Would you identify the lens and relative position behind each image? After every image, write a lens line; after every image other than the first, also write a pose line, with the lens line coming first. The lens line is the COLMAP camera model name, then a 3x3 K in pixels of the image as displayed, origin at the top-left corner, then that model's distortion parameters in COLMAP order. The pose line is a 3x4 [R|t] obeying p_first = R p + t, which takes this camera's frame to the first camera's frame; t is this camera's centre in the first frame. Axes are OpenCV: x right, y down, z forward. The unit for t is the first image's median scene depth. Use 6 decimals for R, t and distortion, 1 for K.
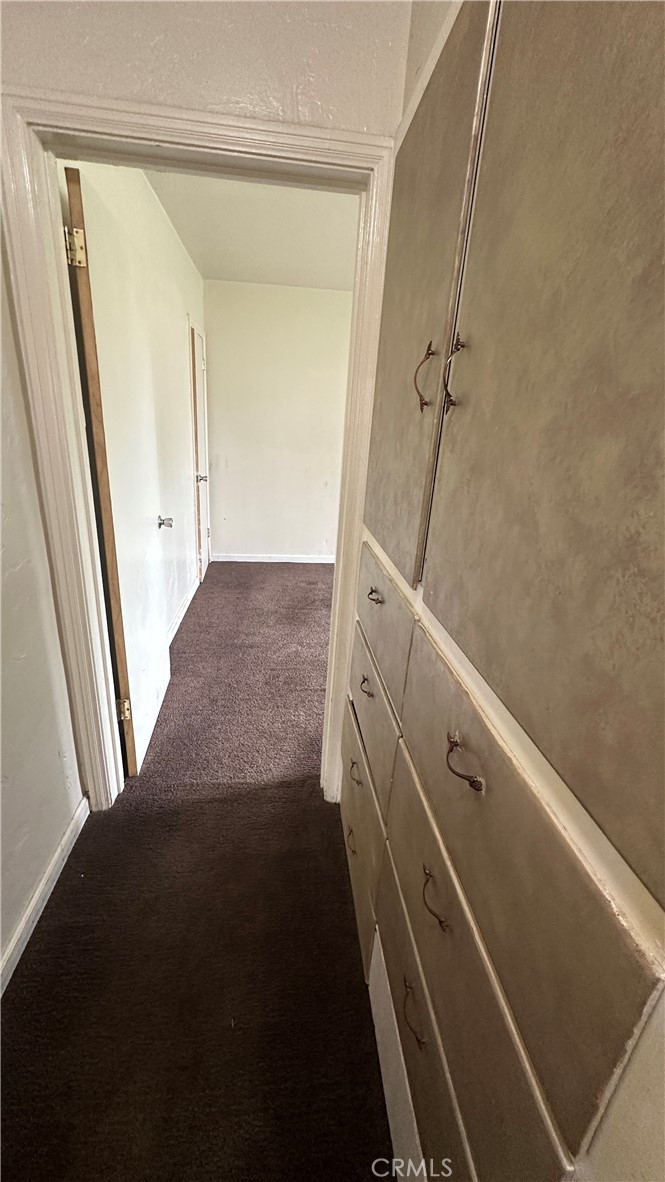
lens RADIAL K [[476.4, 0, 329.1], [0, 476.4, 591.6], [0, 0, 1]] dist [-0.004207, 0.001003]
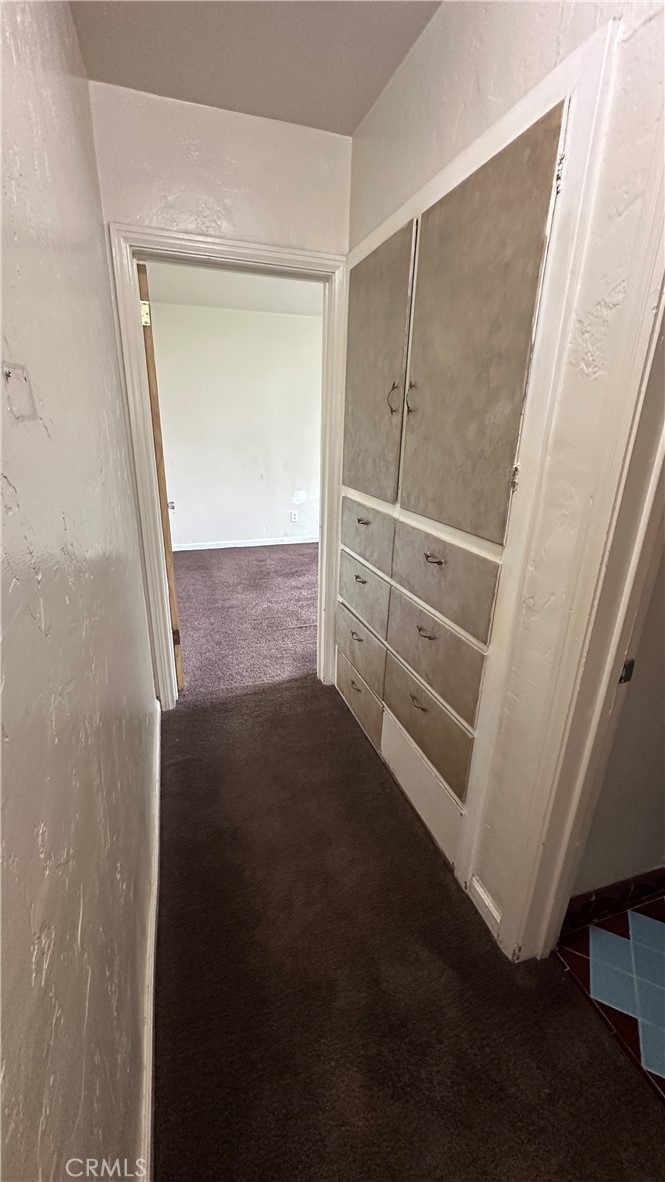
lens RADIAL K [[476.4, 0, 330.4], [0, 476.4, 590.3], [0, 0, 1]] dist [-0.004207, 0.001003]
pose [[0.976281, -0.106132, 0.188711, -0.246254], [0.106325, 0.994290, 0.009128, 0.152894], [-0.188603, 0.011153, 0.981990, -0.446274]]
